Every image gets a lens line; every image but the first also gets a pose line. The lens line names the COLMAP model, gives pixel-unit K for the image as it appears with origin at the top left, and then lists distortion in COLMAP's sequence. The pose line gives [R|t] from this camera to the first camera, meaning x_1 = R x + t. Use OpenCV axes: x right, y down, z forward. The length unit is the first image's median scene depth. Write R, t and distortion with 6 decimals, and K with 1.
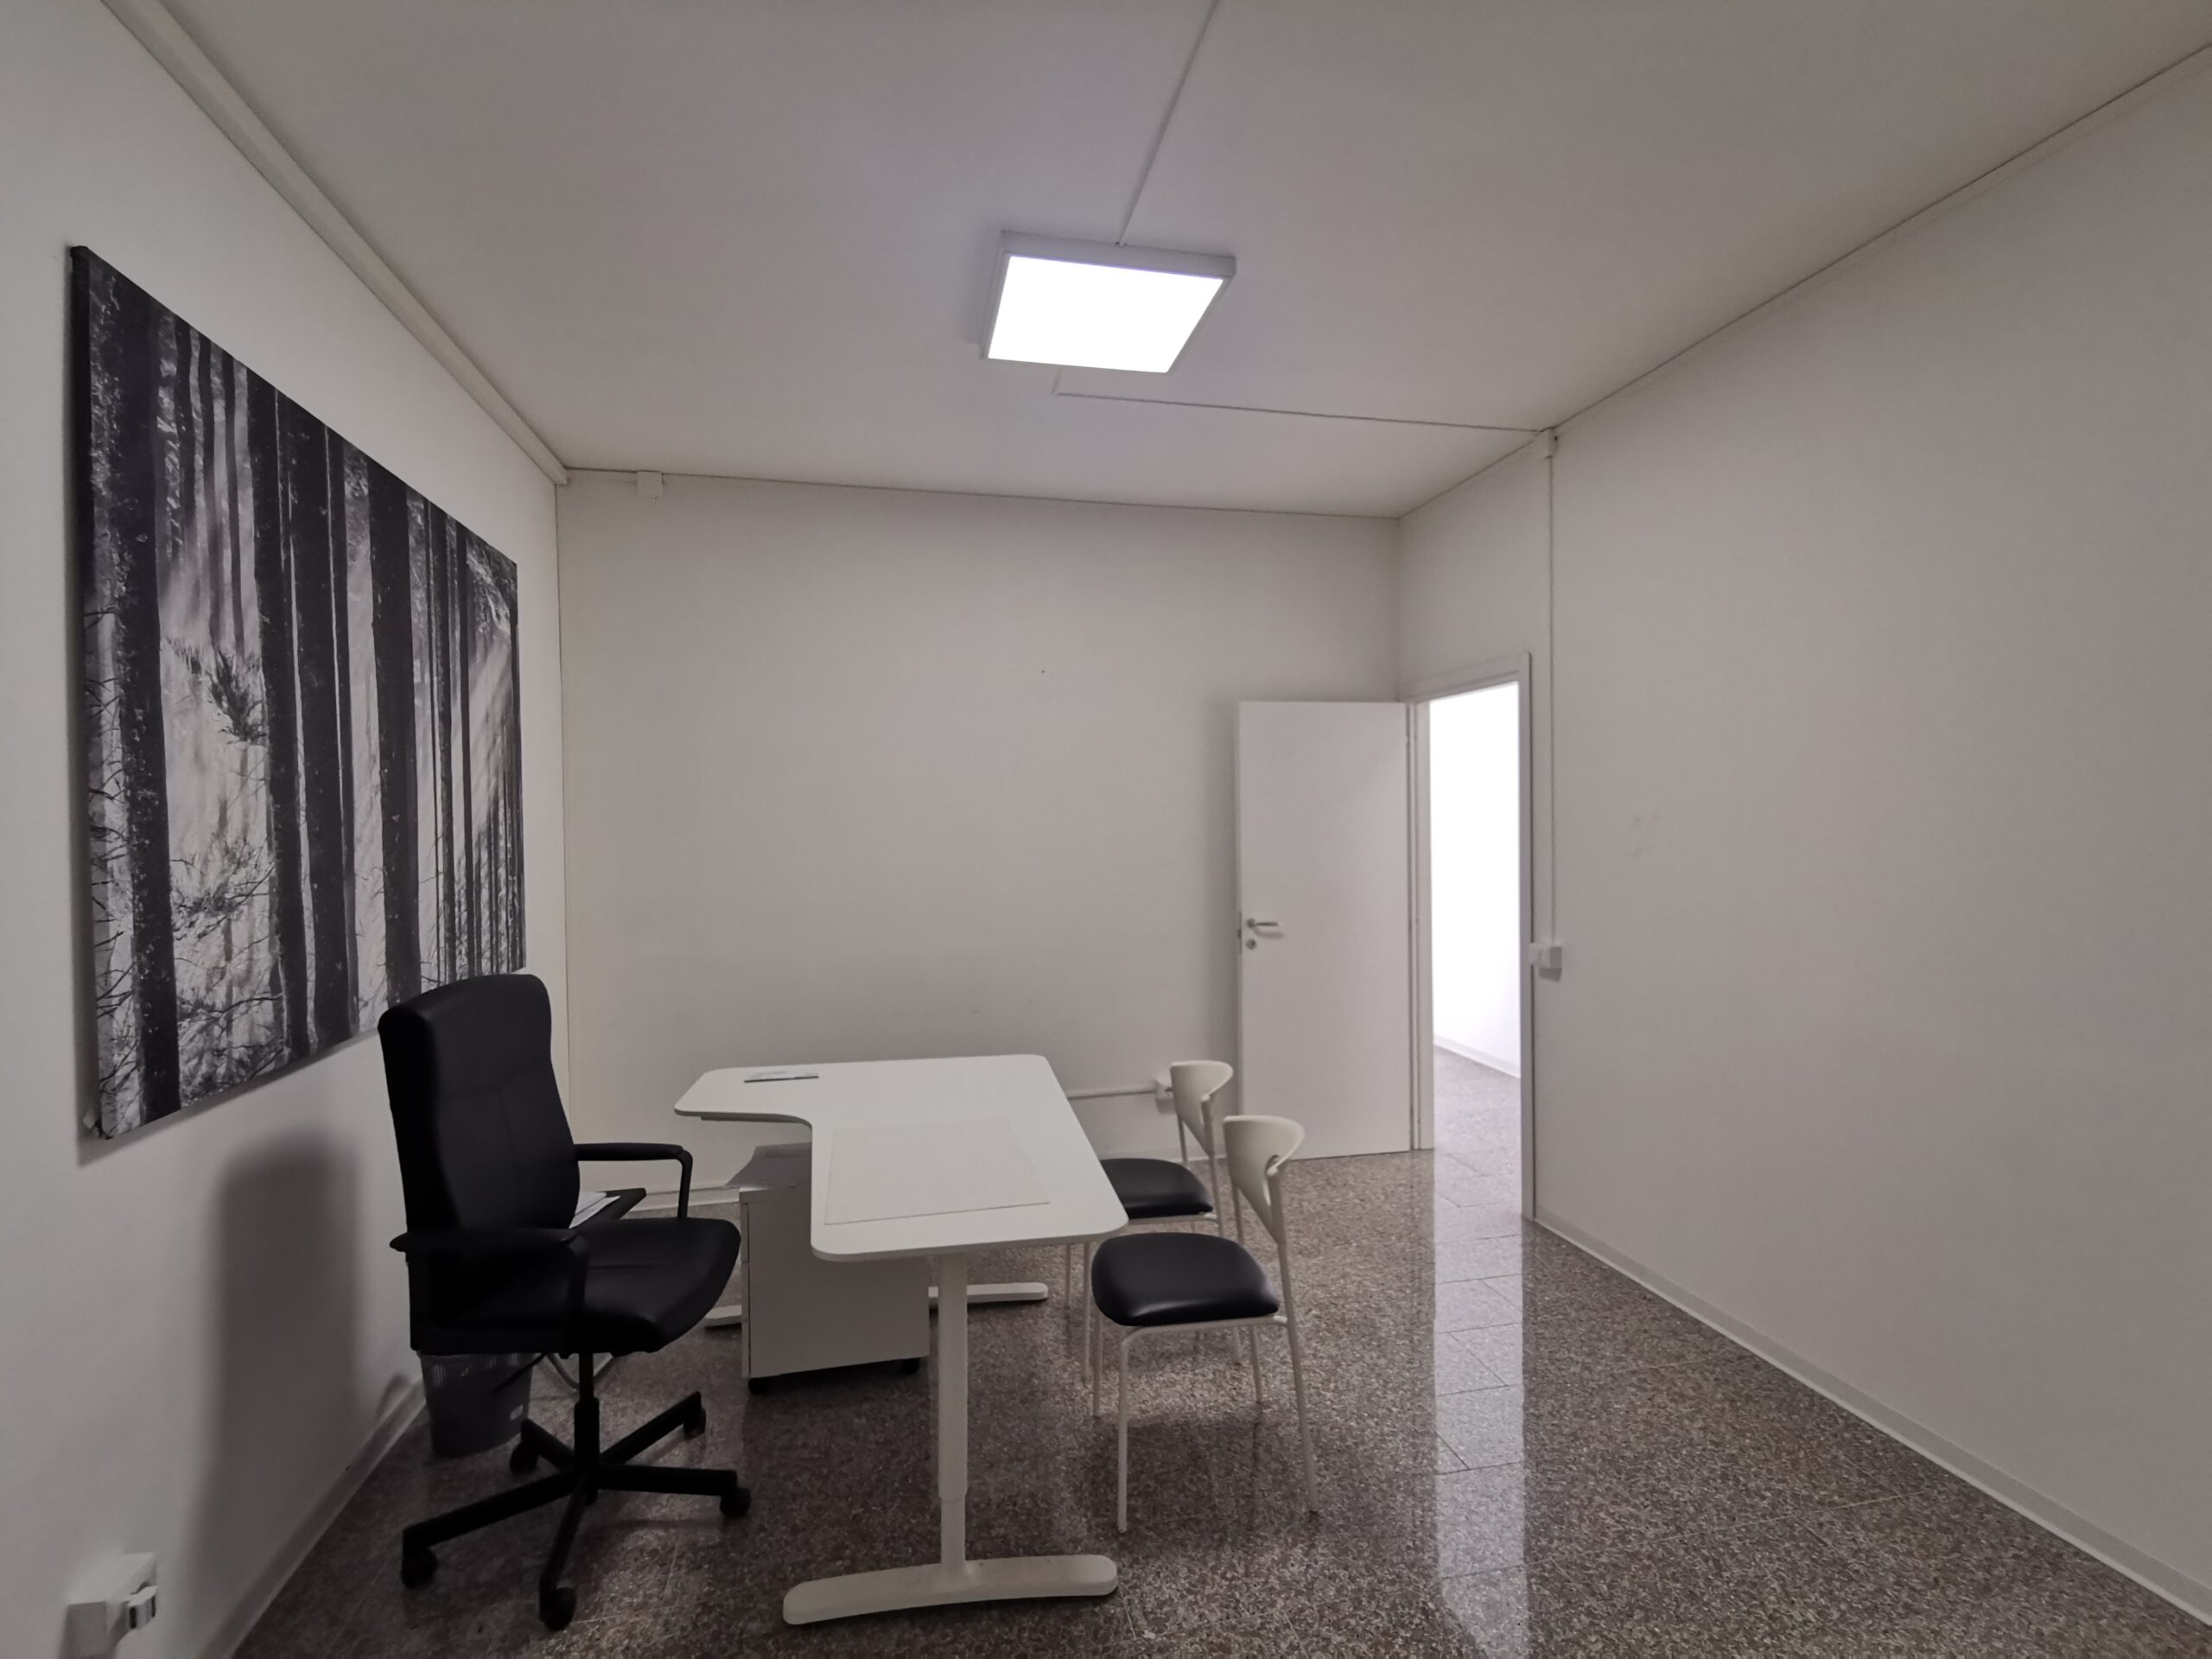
lens RADIAL K [[1022.9, 0, 1109.8], [0, 1022.9, 849.1], [0, 0, 1]] dist [0.051977, -0.027316]
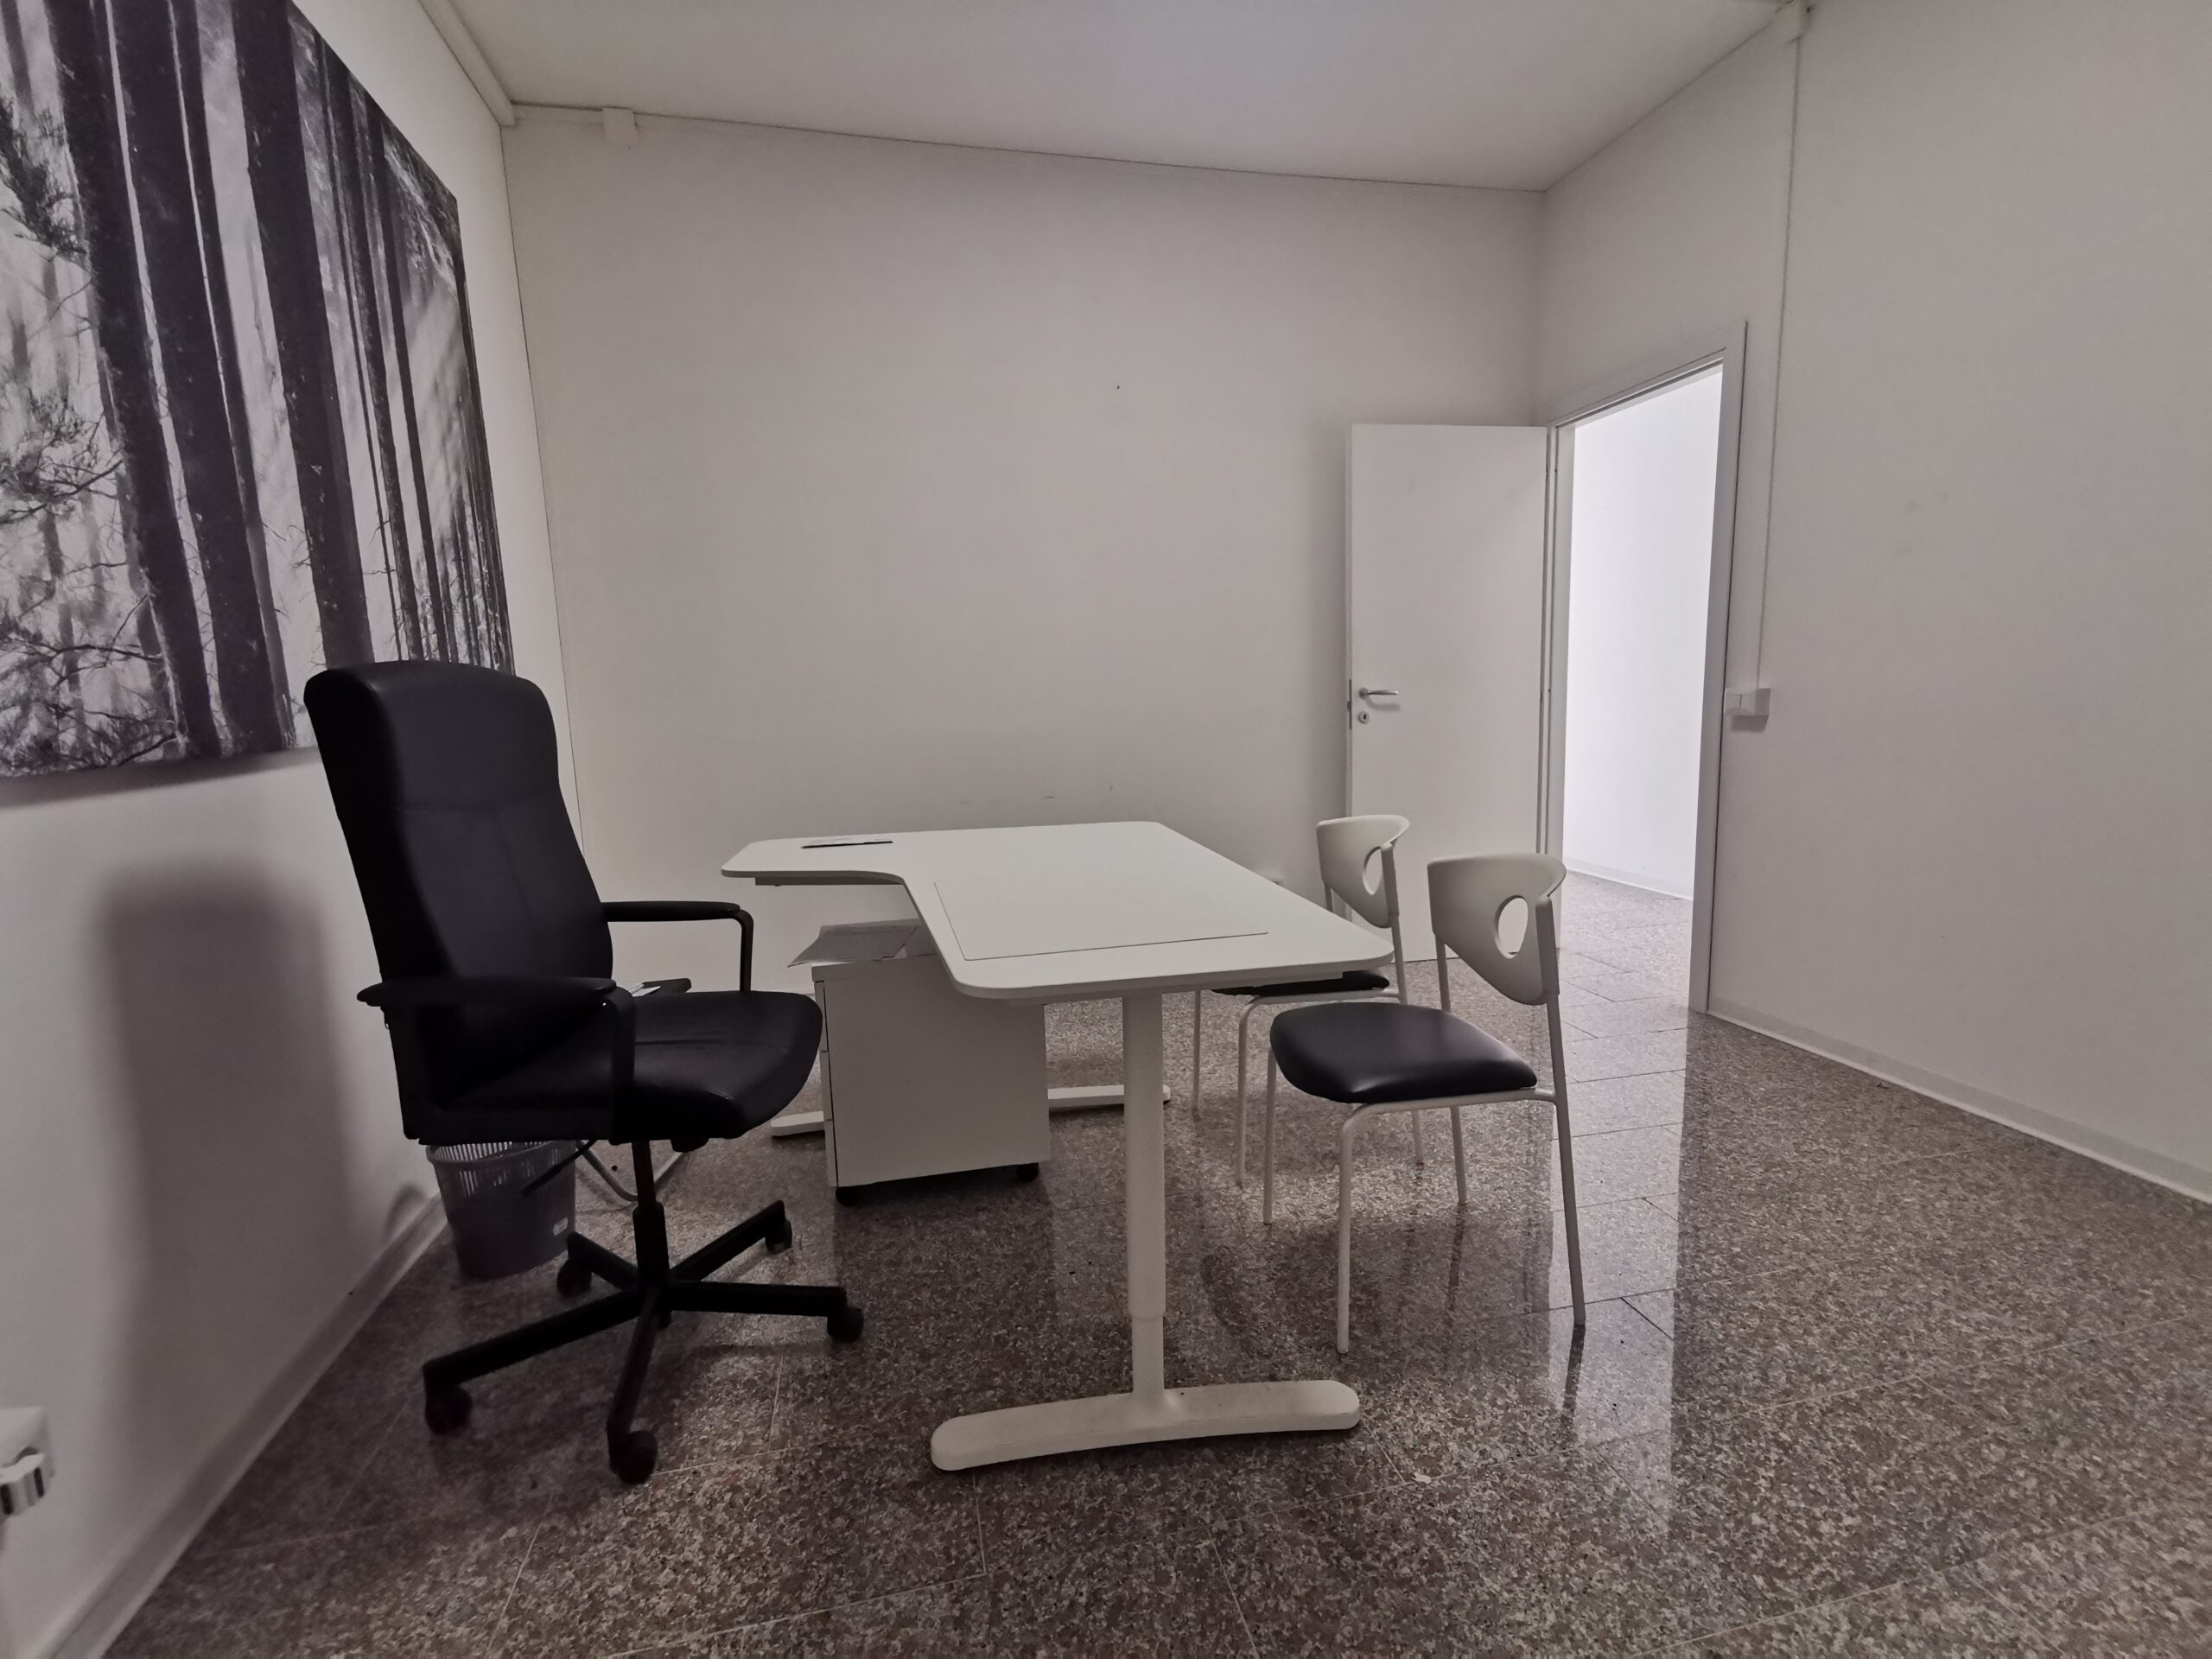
lens RADIAL K [[1022.9, 0, 1109.8], [0, 1022.9, 849.1], [0, 0, 1]] dist [0.051977, -0.027316]
pose [[0.999809, -0.019233, -0.003541, -0.154468], [0.019532, 0.991089, 0.131760, 0.176791], [0.000975, -0.131804, 0.991275, 0.278808]]
